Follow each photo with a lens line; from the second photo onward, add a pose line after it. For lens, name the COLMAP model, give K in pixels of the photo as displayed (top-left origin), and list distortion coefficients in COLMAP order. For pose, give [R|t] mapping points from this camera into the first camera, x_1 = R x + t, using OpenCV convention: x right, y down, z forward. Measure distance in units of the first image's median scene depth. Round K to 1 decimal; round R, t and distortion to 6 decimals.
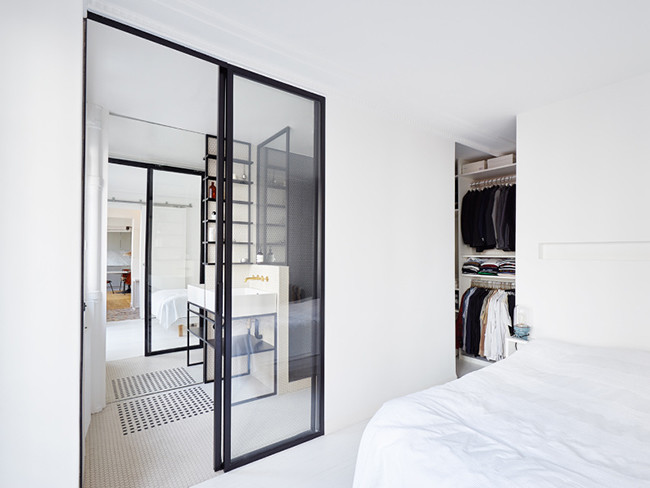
lens RADIAL K [[340.7, 0, 334.0], [0, 340.7, 251.3], [0, 0, 1]] dist [-0.000495, 0.002370]
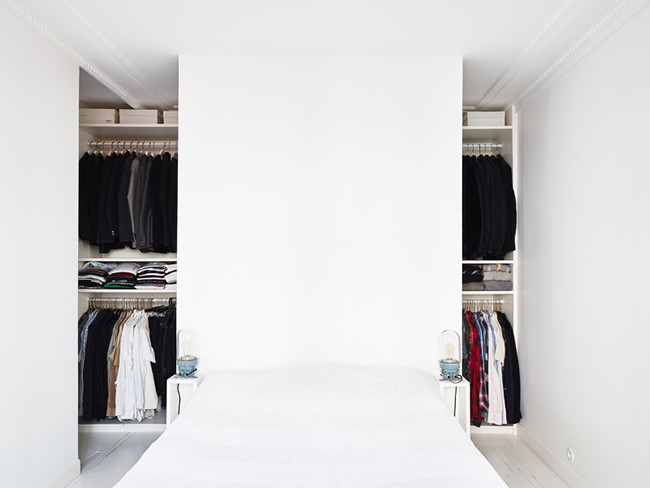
lens RADIAL K [[509.4, 0, 331.1], [0, 509.4, 254.9], [0, 0, 1]] dist [0.002095, 0.015300]
pose [[0.583131, 0.003614, 0.812370, -0.099536], [-0.006568, 0.999978, 0.000266, 0.002819], [-0.812351, -0.005491, 0.583142, 0.116265]]
